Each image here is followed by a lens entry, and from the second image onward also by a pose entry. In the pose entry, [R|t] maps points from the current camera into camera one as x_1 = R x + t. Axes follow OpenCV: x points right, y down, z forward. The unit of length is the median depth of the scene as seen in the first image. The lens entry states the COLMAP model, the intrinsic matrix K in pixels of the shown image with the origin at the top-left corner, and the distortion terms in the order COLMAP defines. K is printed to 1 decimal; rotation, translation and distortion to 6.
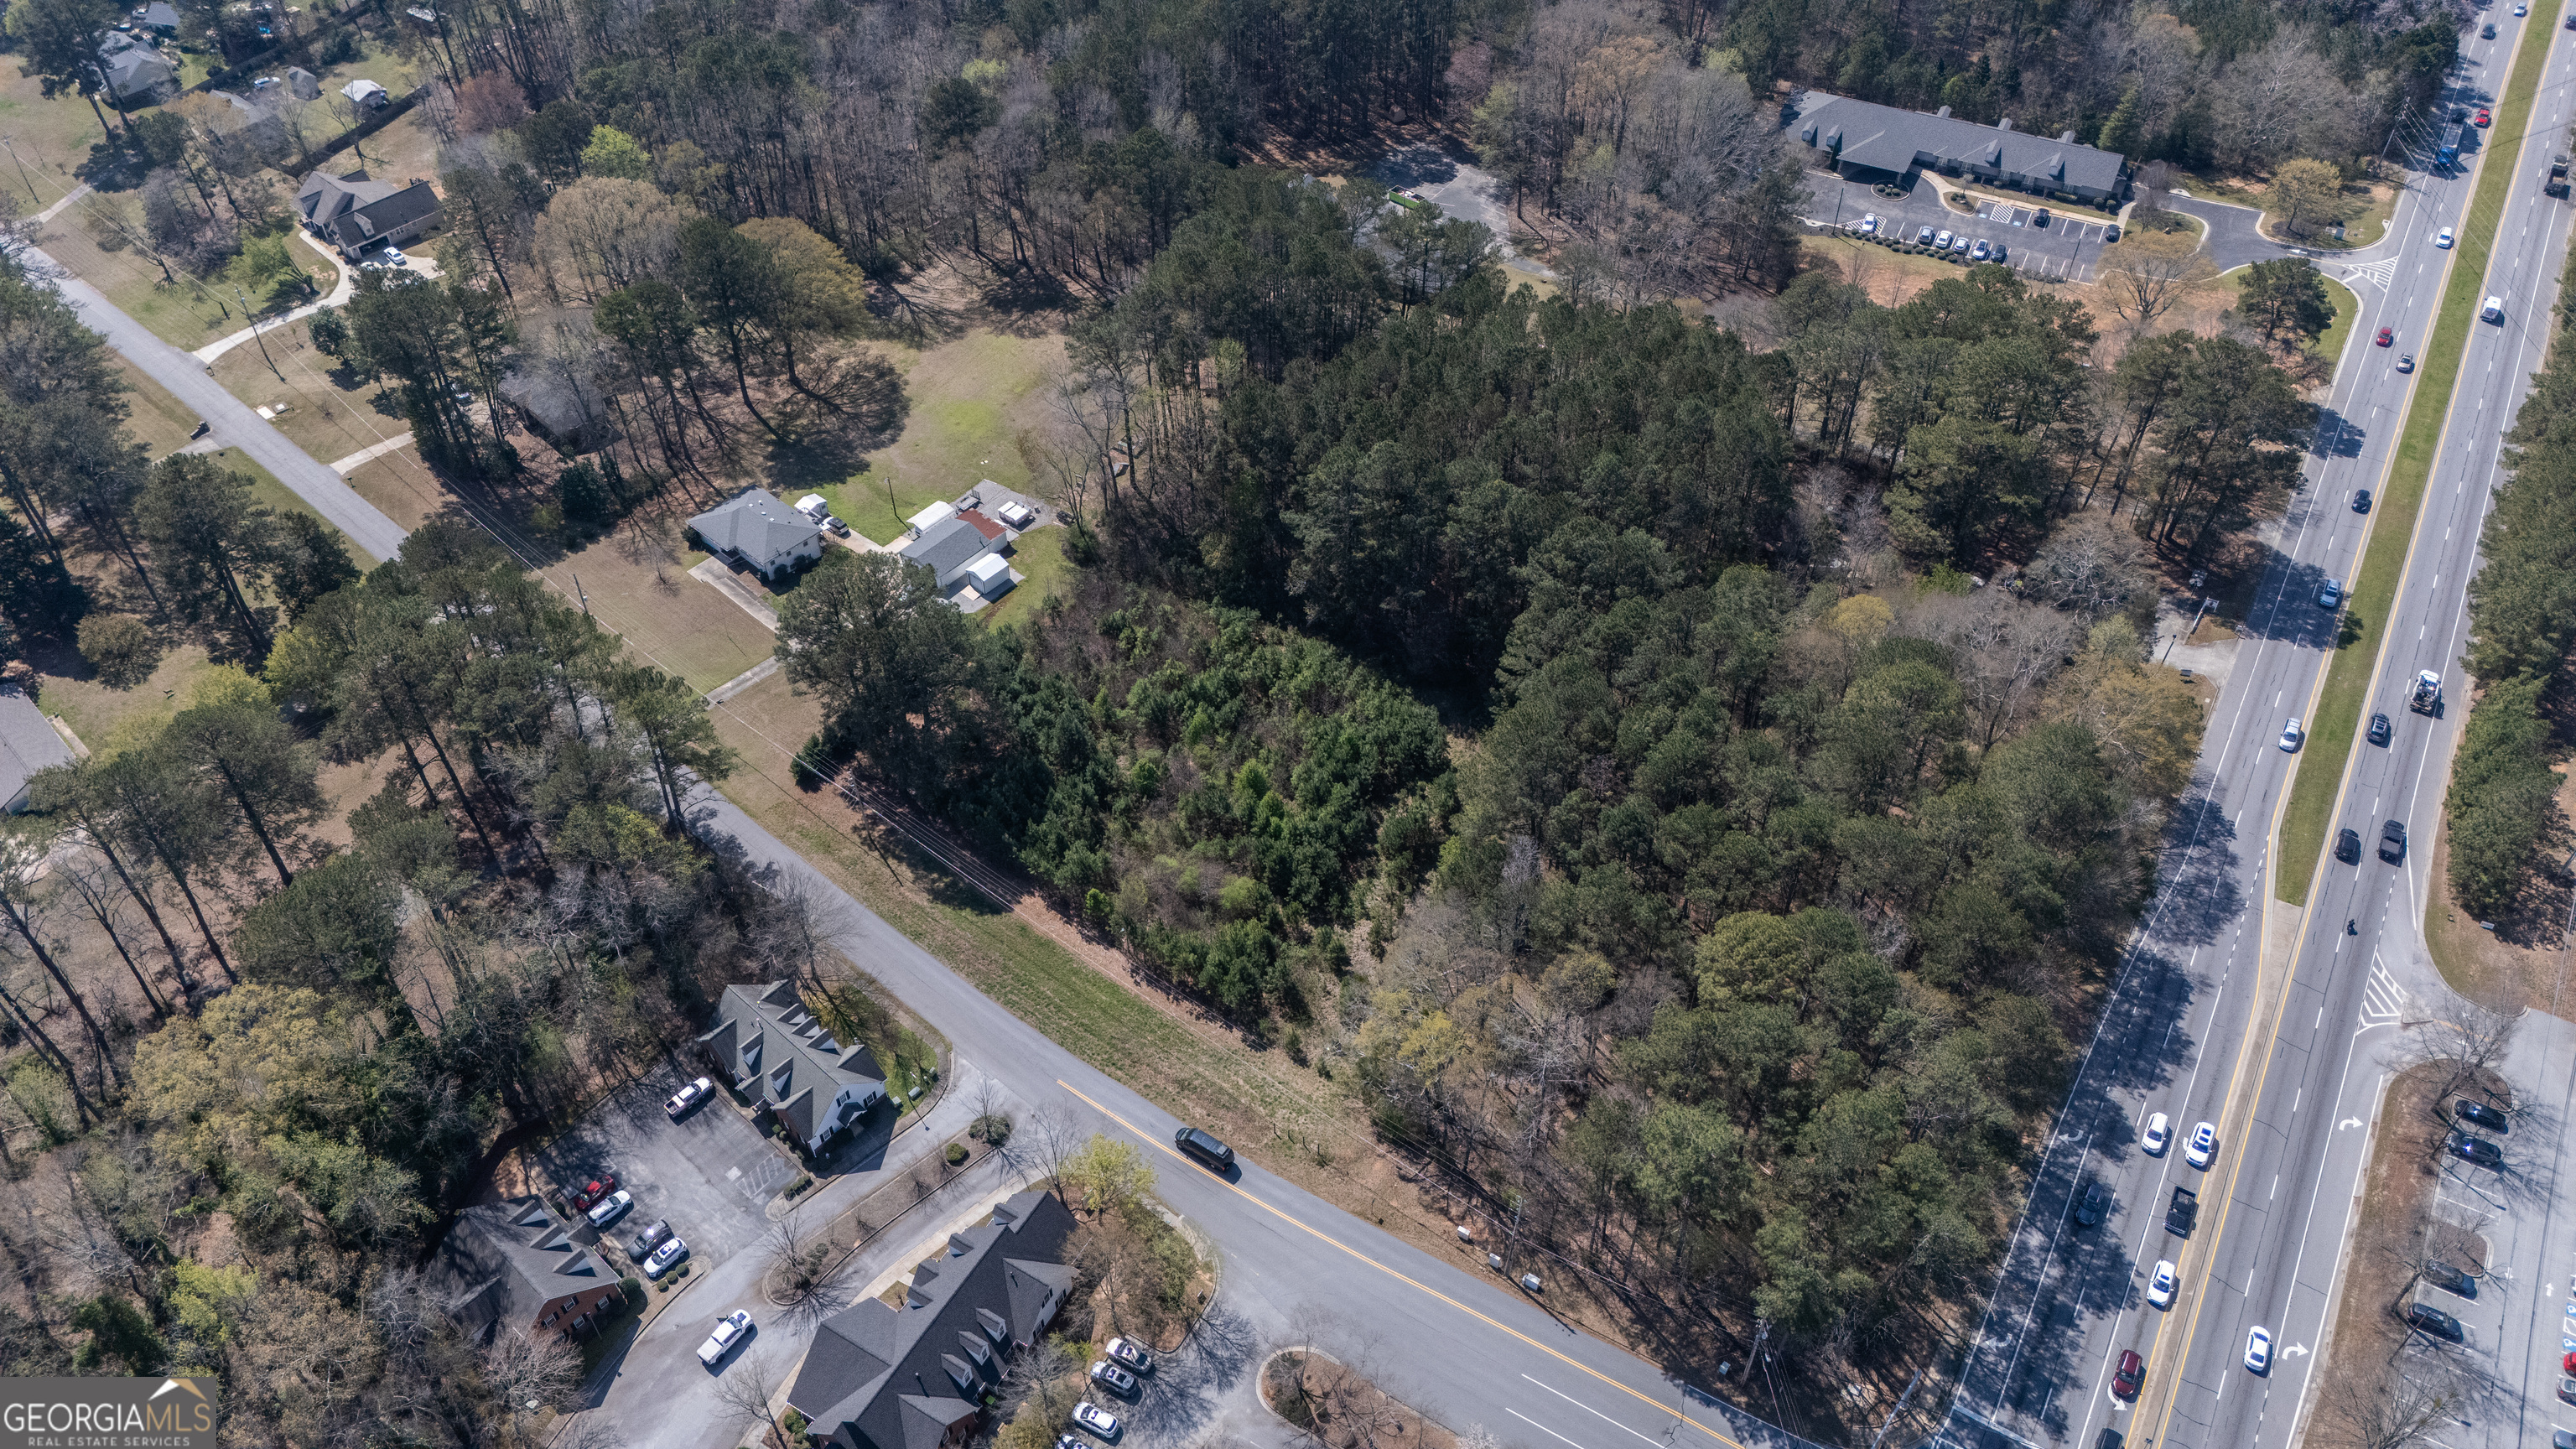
lens RADIAL K [[1881.1, 0, 1288.0], [0, 1881.1, 724.5], [0, 0, 1]] dist [0.083841, -0.084336]
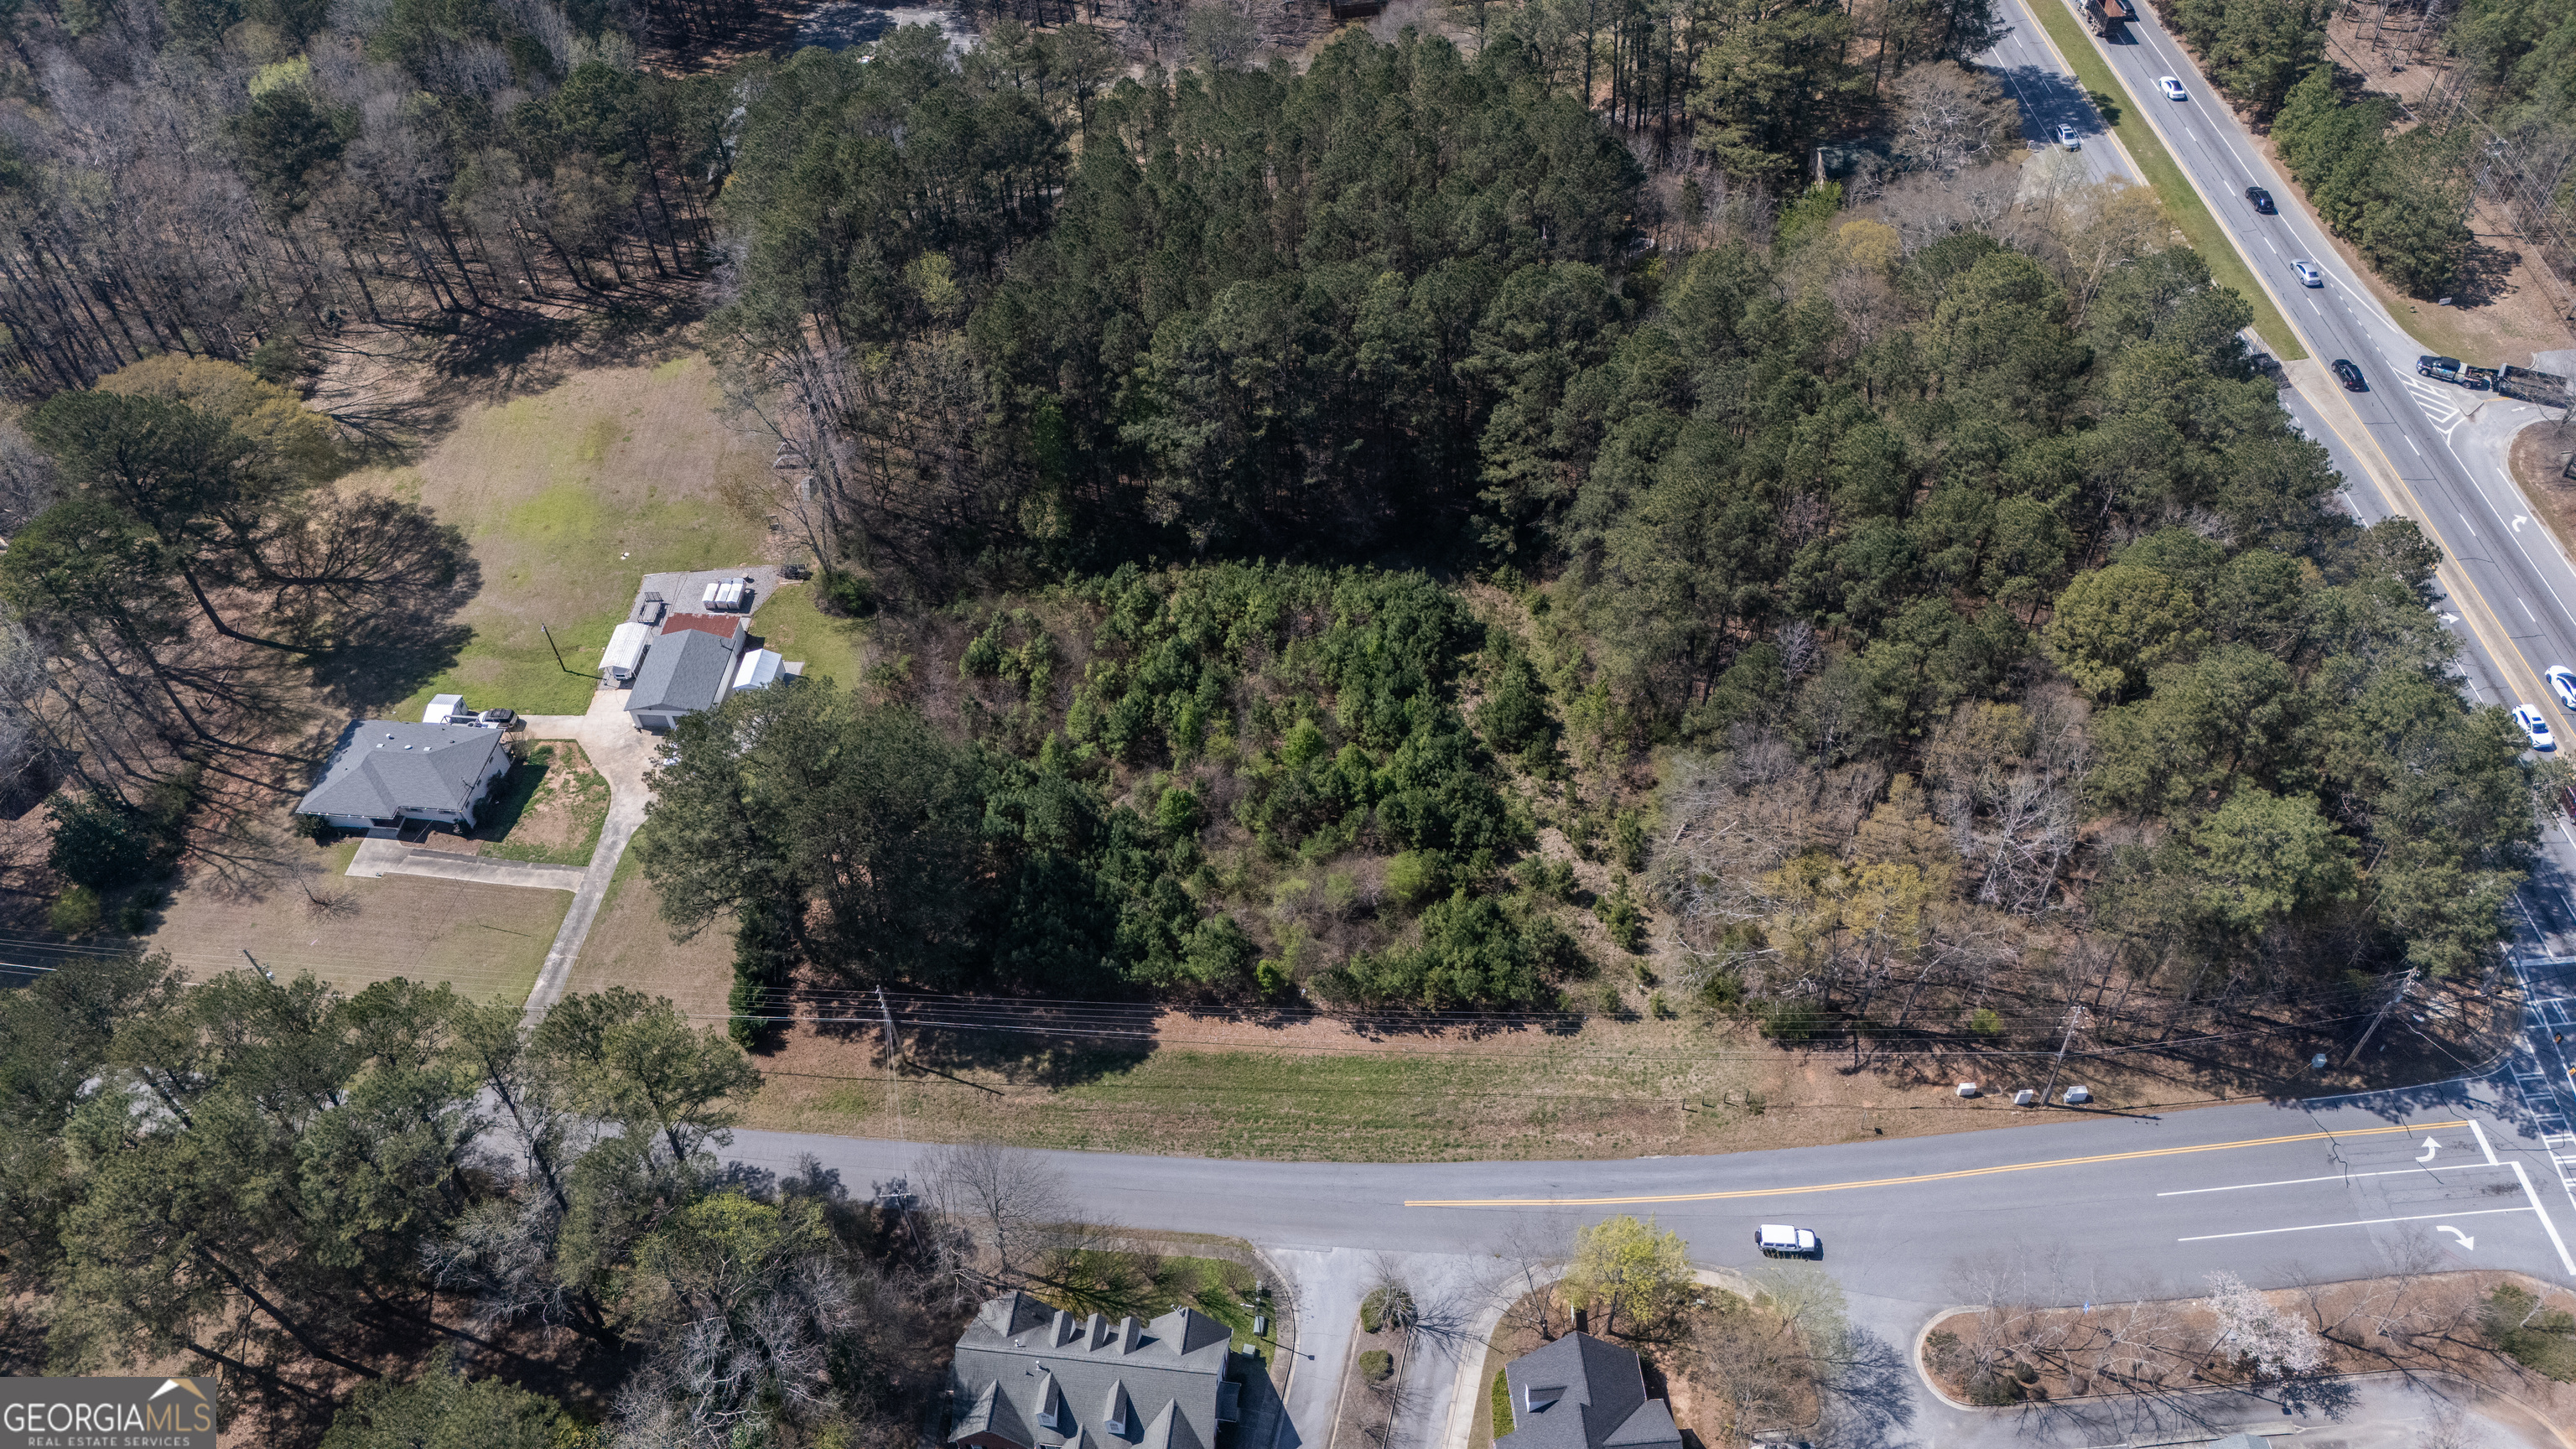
lens RADIAL K [[1889.1, 0, 1280.2], [0, 1889.1, 722.5], [0, 0, 1]] dist [0.065274, -0.065999]
pose [[0.820757, -0.449595, 0.352451, -0.297590], [0.432039, 0.892149, 0.131953, -0.086002], [-0.373765, 0.043972, 0.926481, 0.284302]]
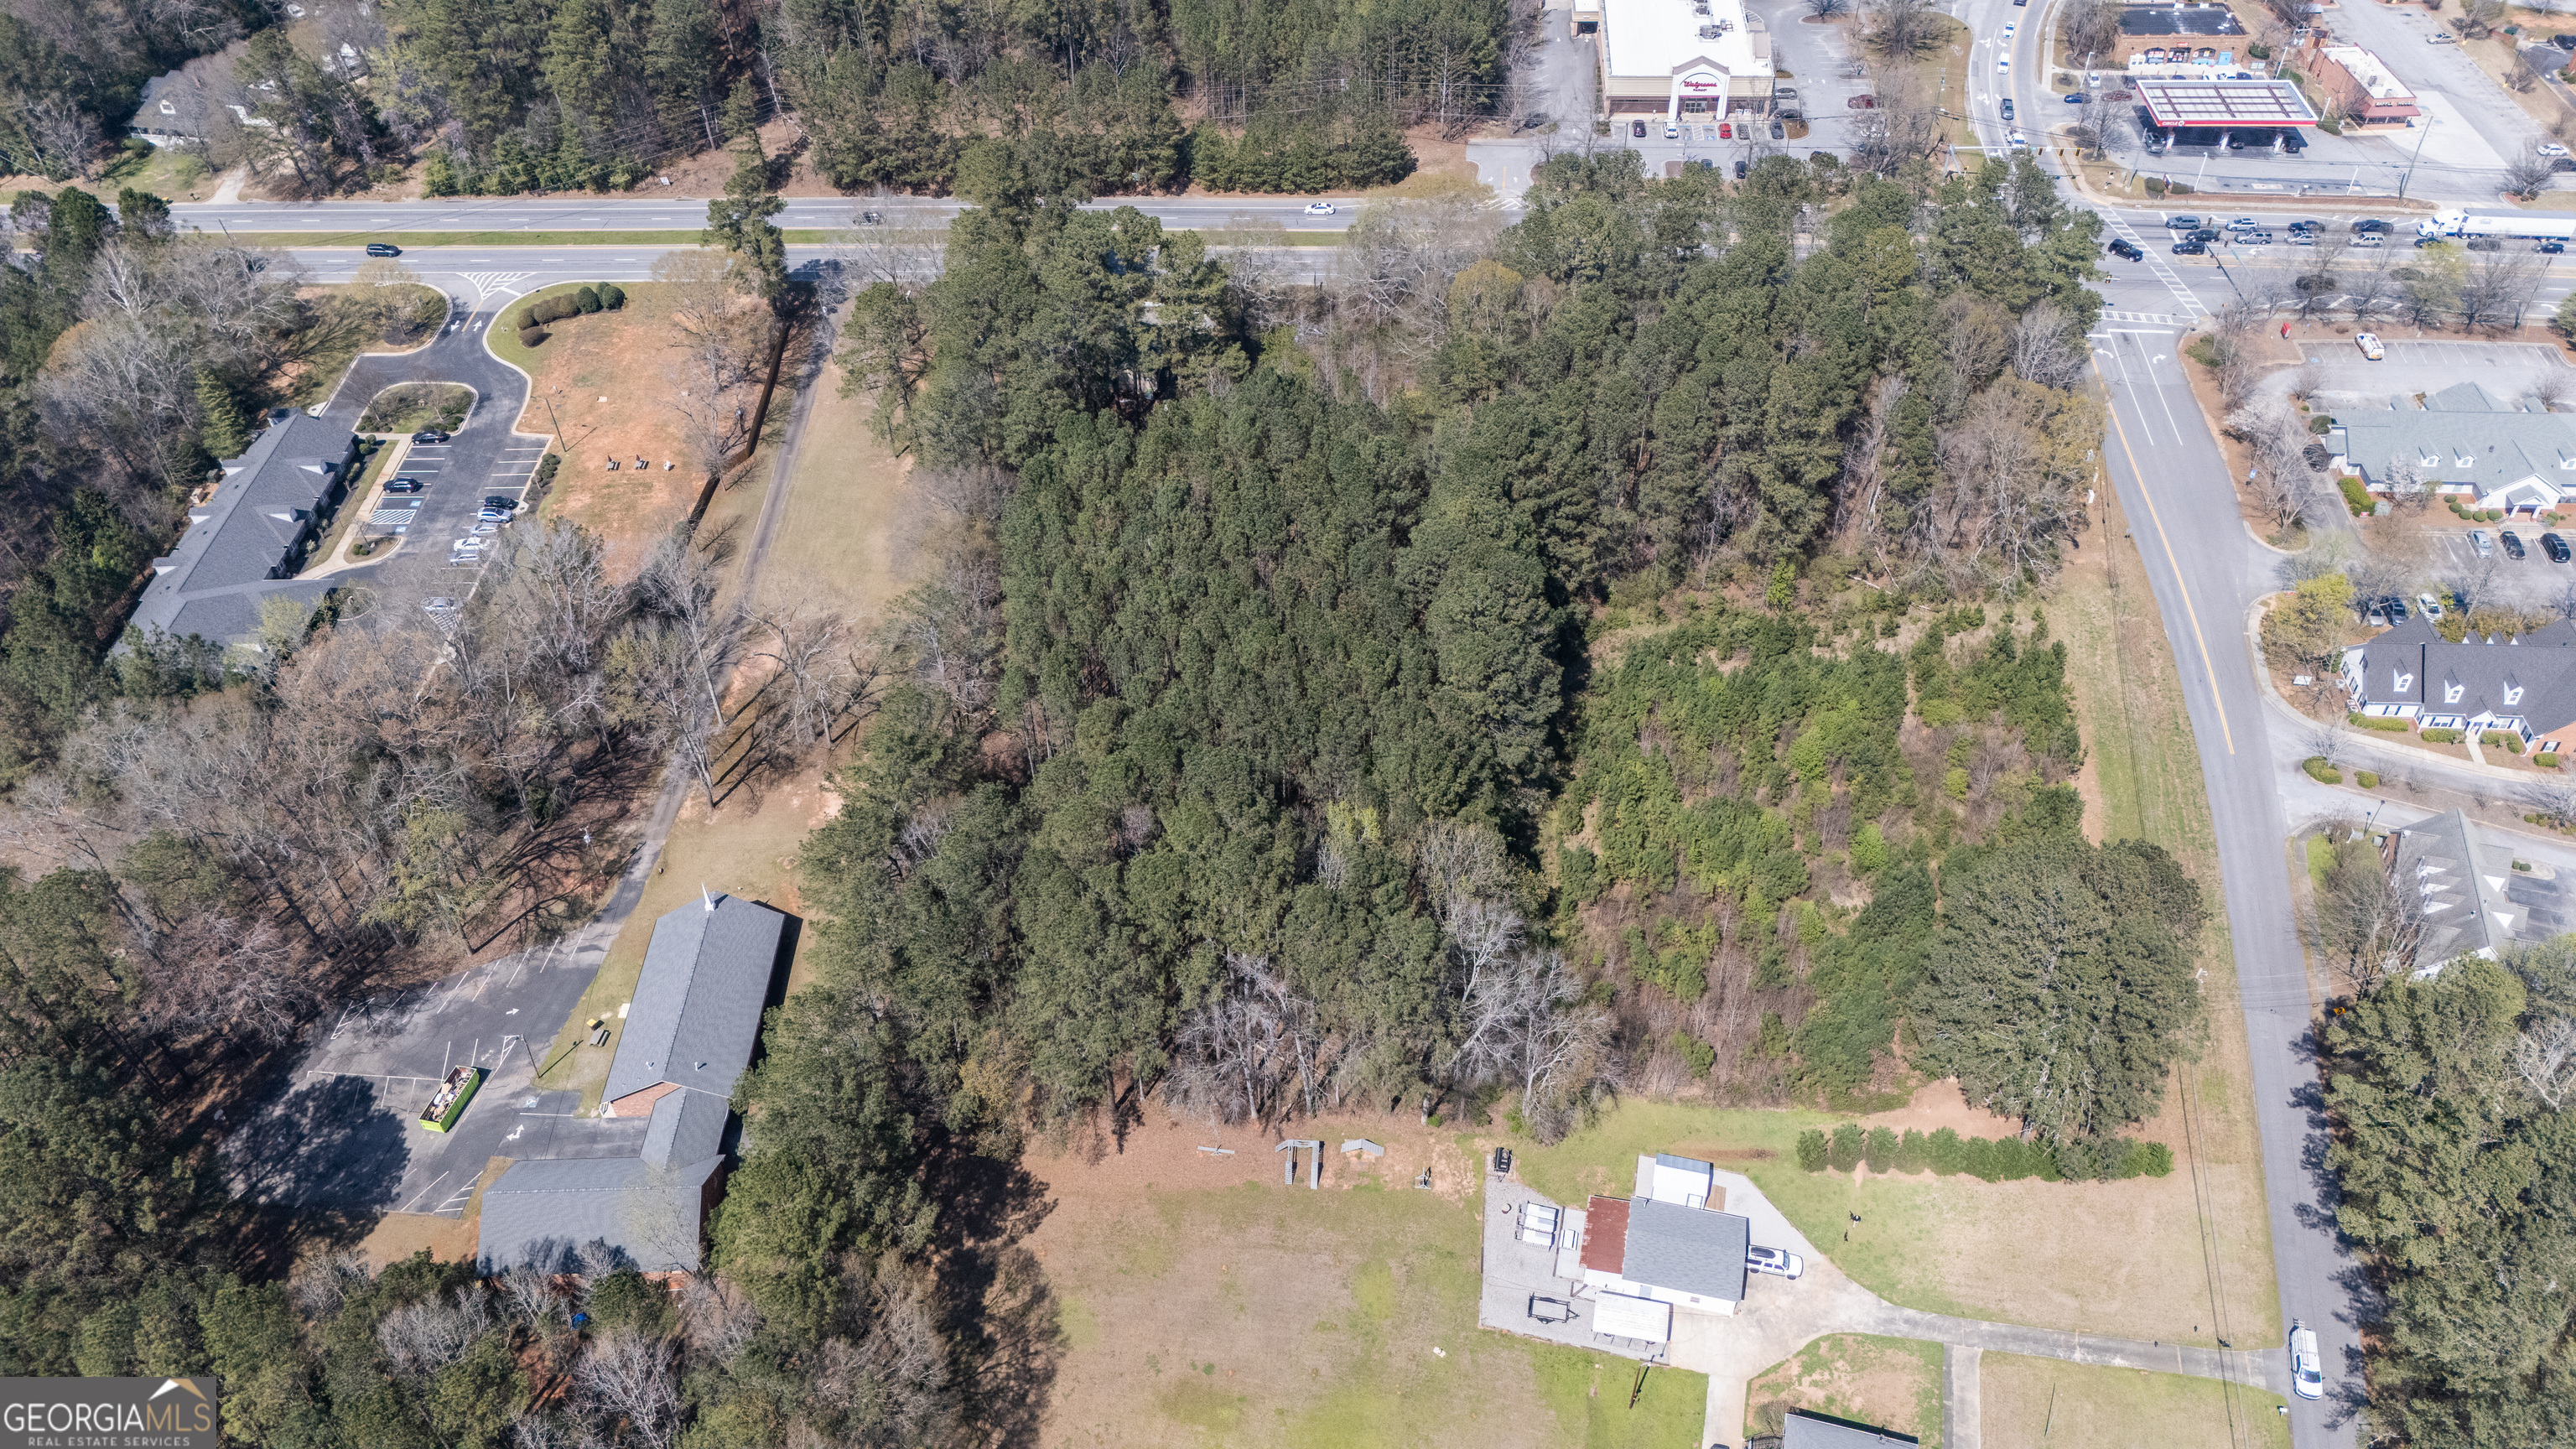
lens RADIAL K [[1889.1, 0, 1280.2], [0, 1889.1, 722.5], [0, 0, 1]] dist [0.065274, -0.065999]
pose [[-0.441676, -0.603061, 0.664259, -0.507881], [0.657740, 0.285882, 0.696886, -0.784296], [-0.610164, 0.744707, 0.270390, 0.898777]]
